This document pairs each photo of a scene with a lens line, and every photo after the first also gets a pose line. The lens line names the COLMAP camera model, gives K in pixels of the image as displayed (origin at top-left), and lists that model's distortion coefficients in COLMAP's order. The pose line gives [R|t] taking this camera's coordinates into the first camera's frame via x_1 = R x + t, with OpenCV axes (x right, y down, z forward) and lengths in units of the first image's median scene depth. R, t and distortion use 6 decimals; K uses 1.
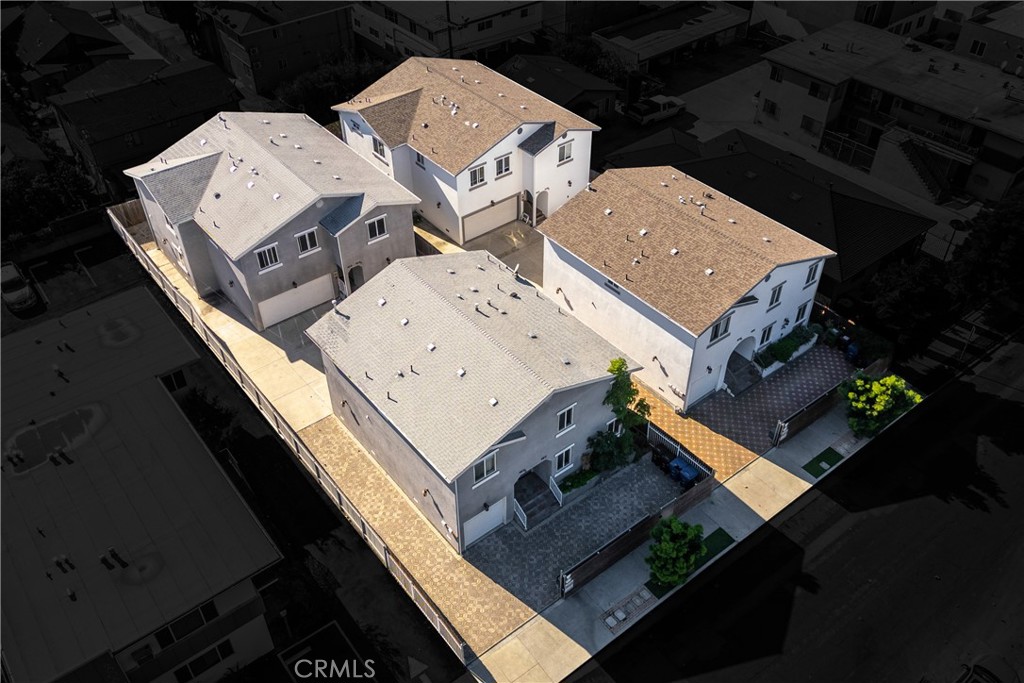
lens RADIAL K [[854.8, 0, 513.4], [0, 854.8, 362.5], [0, 0, 1]] dist [0.010618, 0.001770]
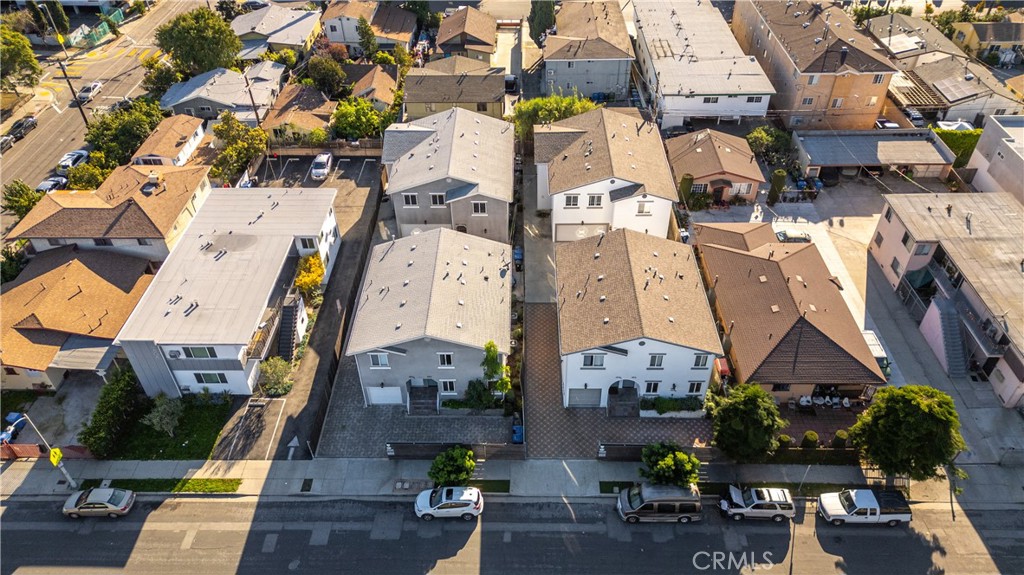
lens RADIAL K [[734.5, 0, 512.0], [0, 734.5, 287.5], [0, 0, 1]] dist [-0.001732, 0.001206]
pose [[0.777255, 0.405542, -0.481052, 0.566563], [-0.419352, 0.903888, 0.084442, -0.163292], [0.469062, 0.136097, 0.872616, -0.087329]]
